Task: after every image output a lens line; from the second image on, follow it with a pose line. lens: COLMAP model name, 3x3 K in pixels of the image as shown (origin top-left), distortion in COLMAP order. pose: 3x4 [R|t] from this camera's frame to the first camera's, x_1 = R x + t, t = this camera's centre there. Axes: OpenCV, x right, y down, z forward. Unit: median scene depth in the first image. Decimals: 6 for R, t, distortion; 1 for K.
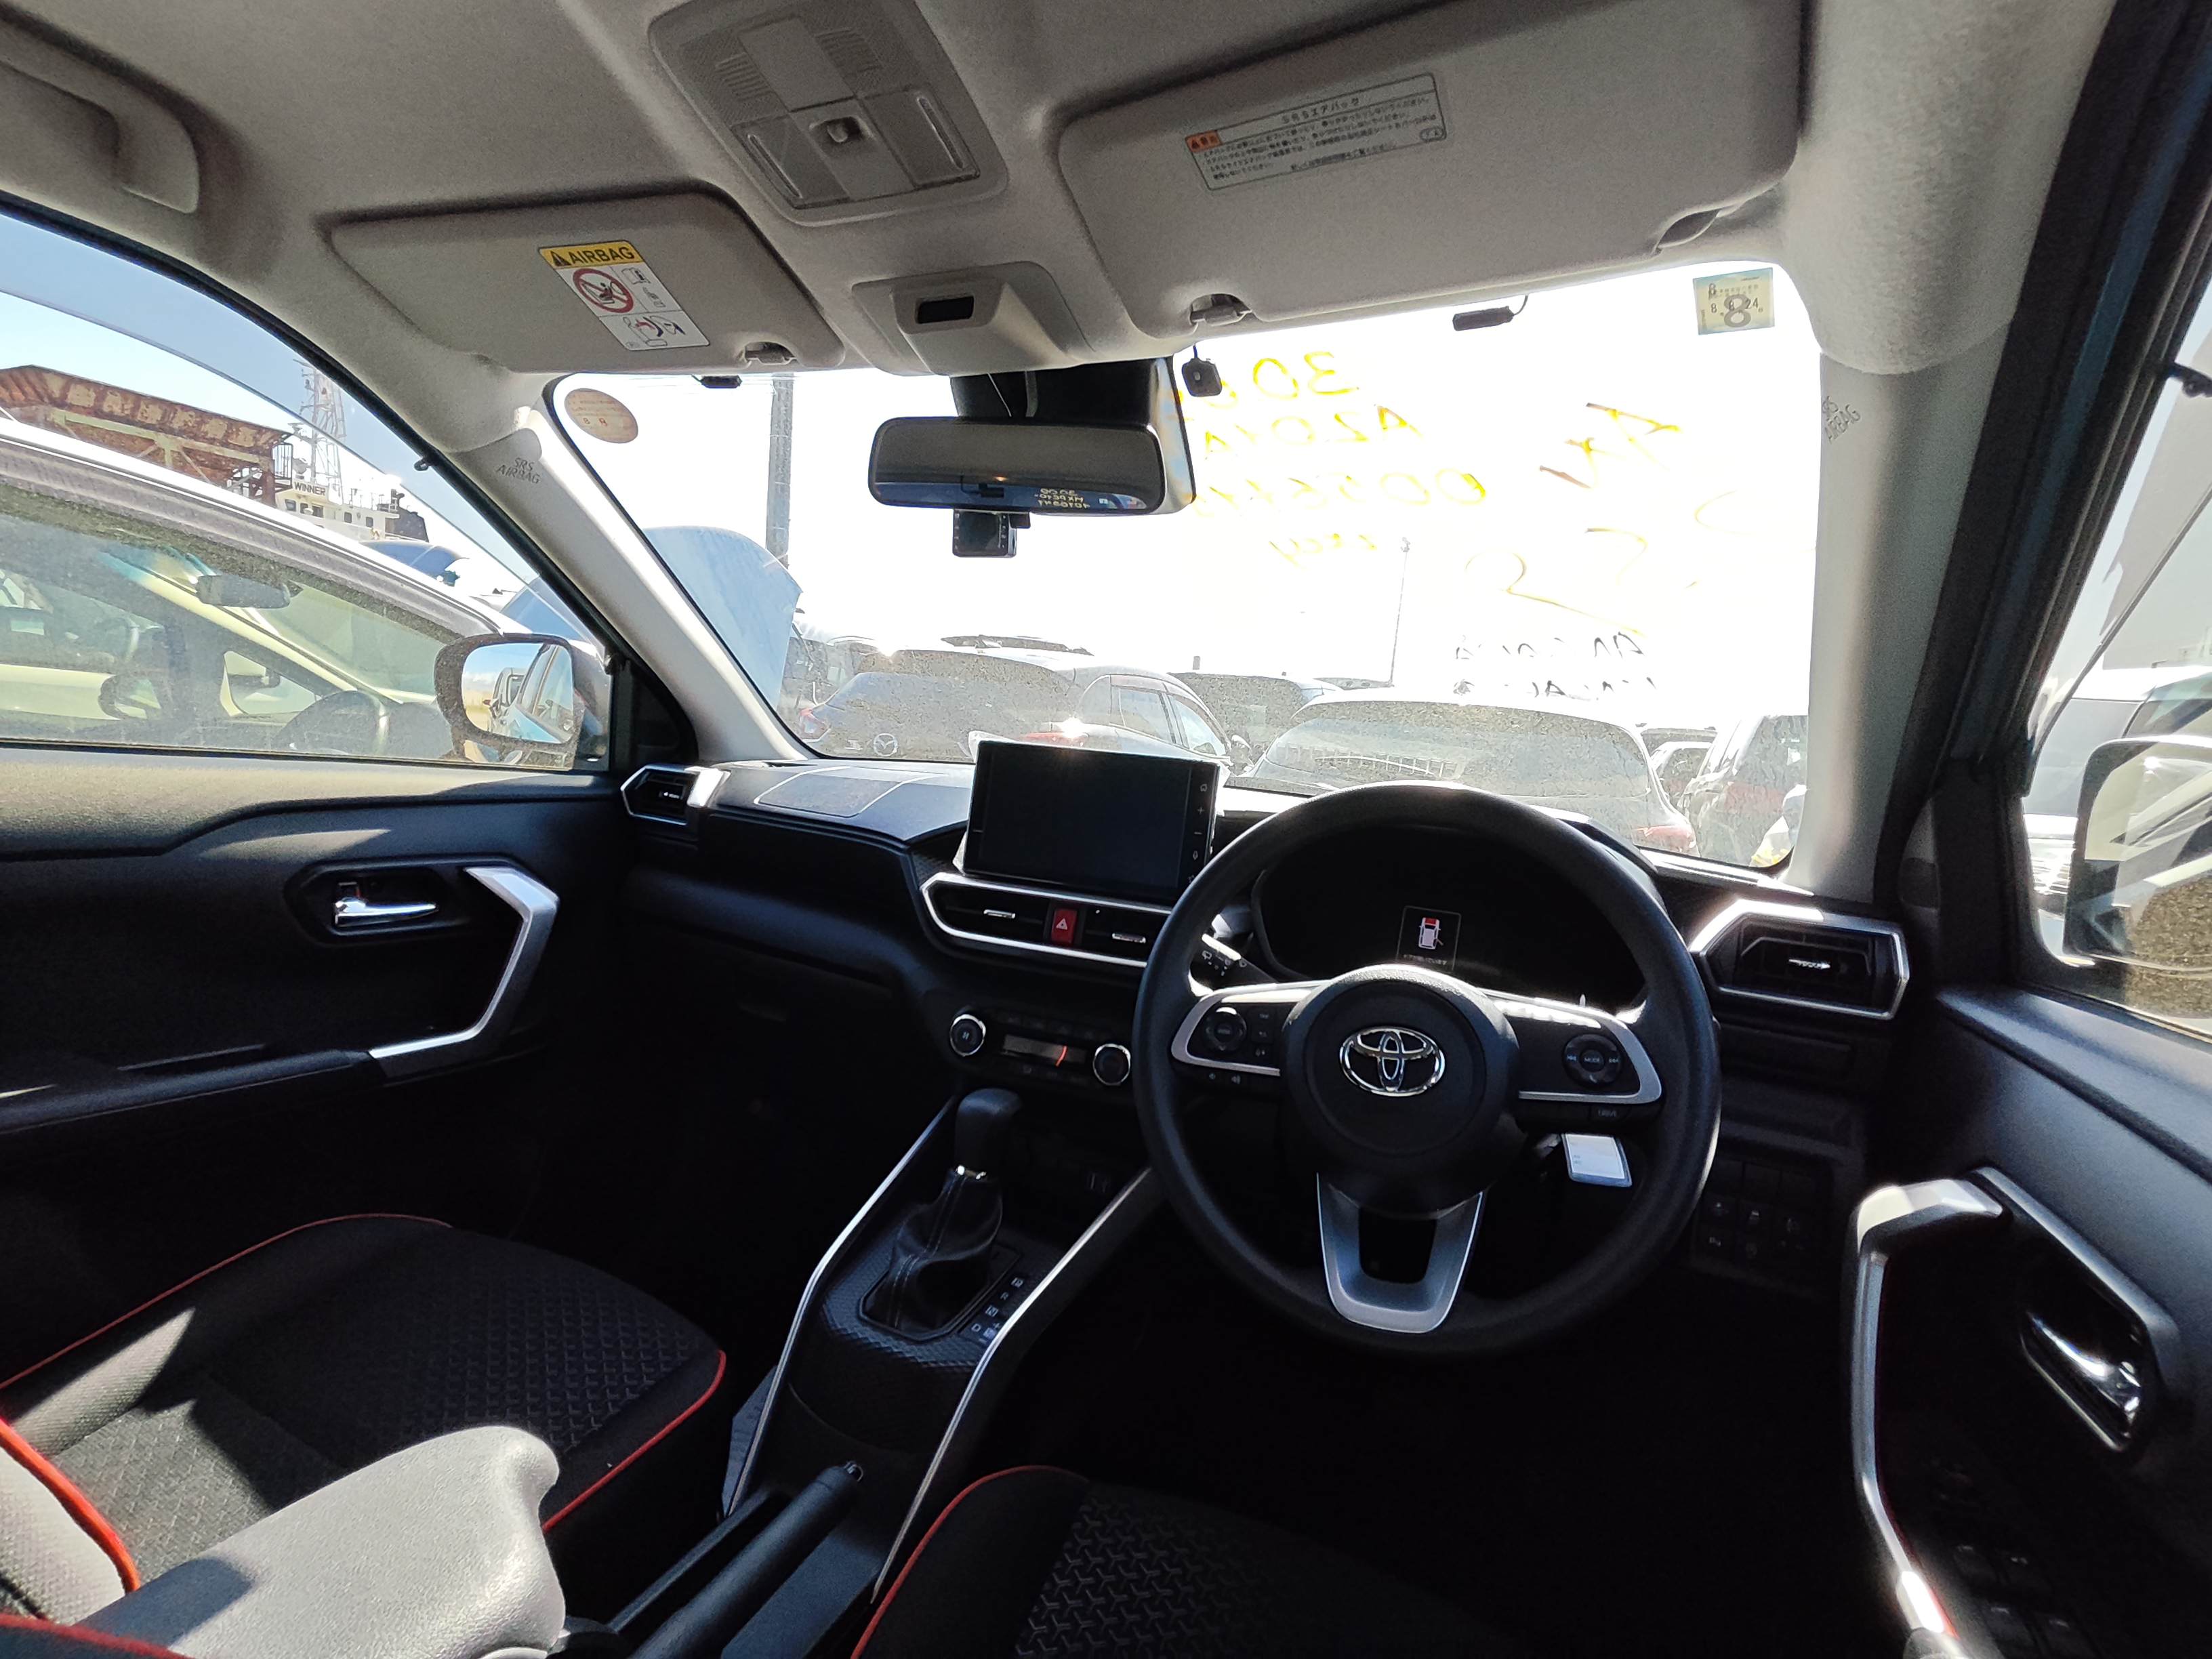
lens RADIAL K [[997.7, 0, 1072.7], [0, 997.7, 828.2], [0, 0, 1]] dist [-0.006790, -0.000257]
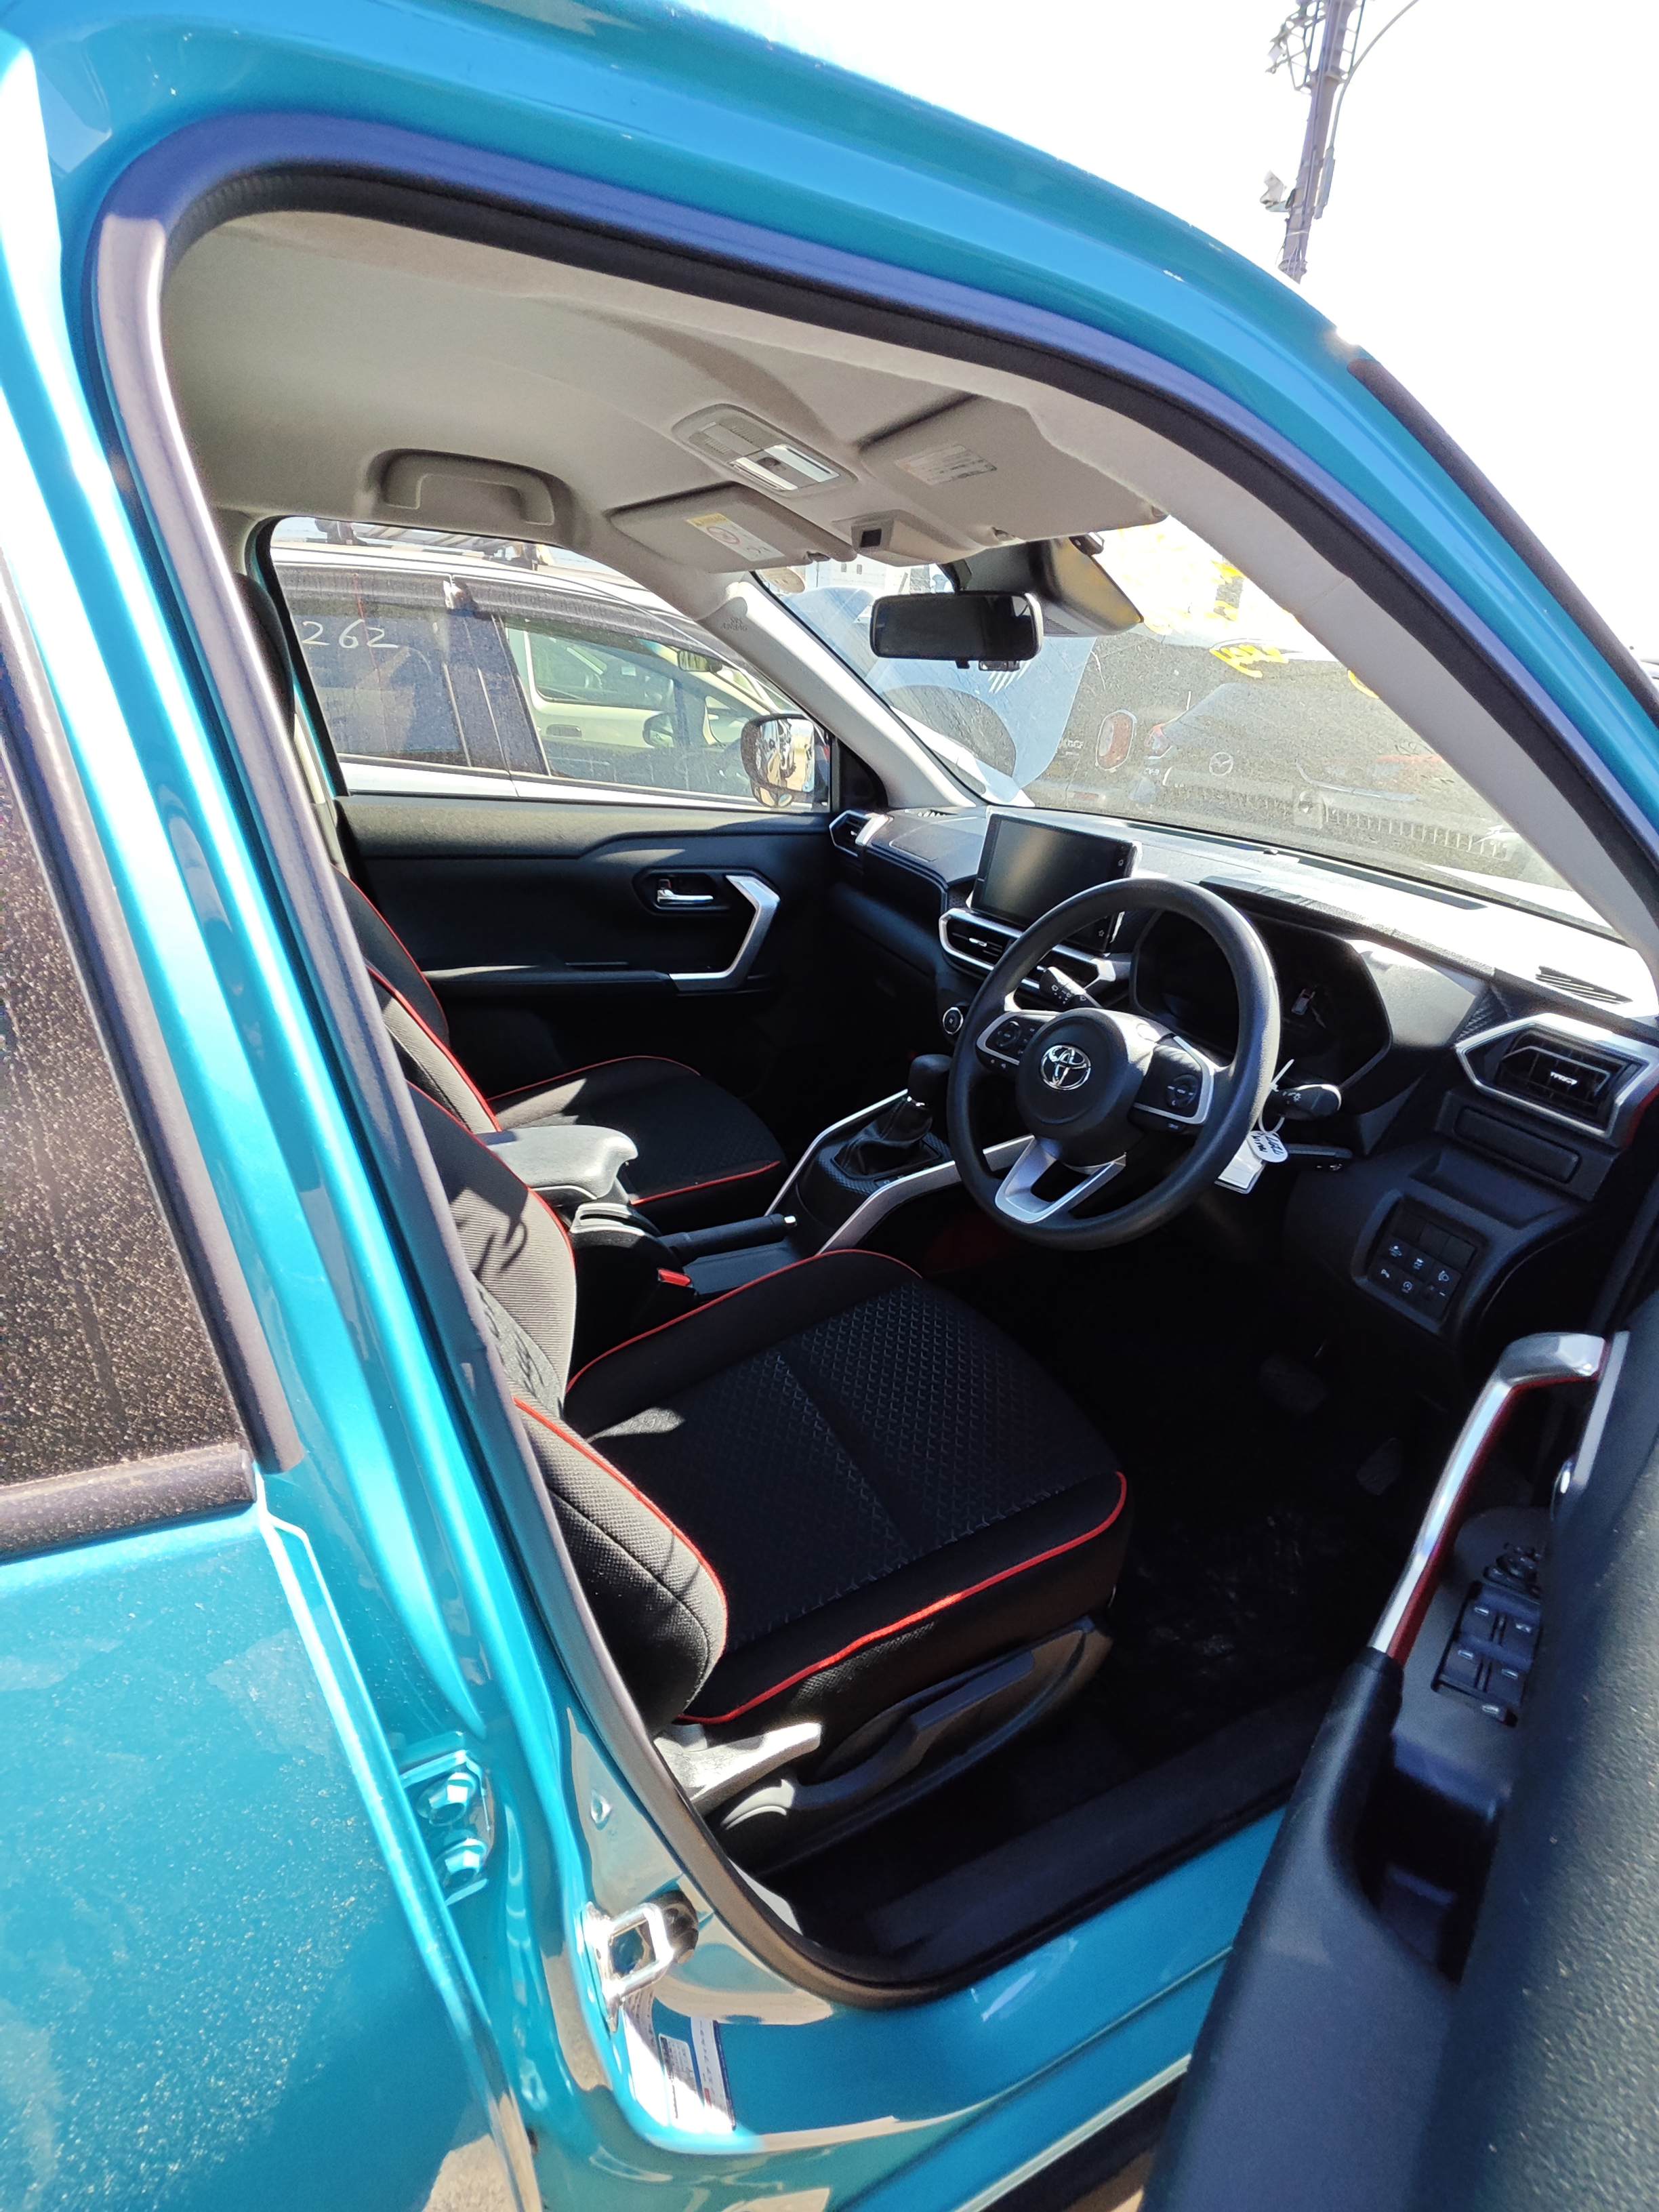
lens RADIAL K [[975.8, 0, 829.5], [0, 975.8, 1106.0], [0, 0, 1]] dist [0.001746, 0.000427]
pose [[0.797437, 0.218010, -0.562641, 0.581716], [-0.061376, 0.956919, 0.283794, -0.071502], [0.600272, -0.191775, 0.776463, -0.259692]]
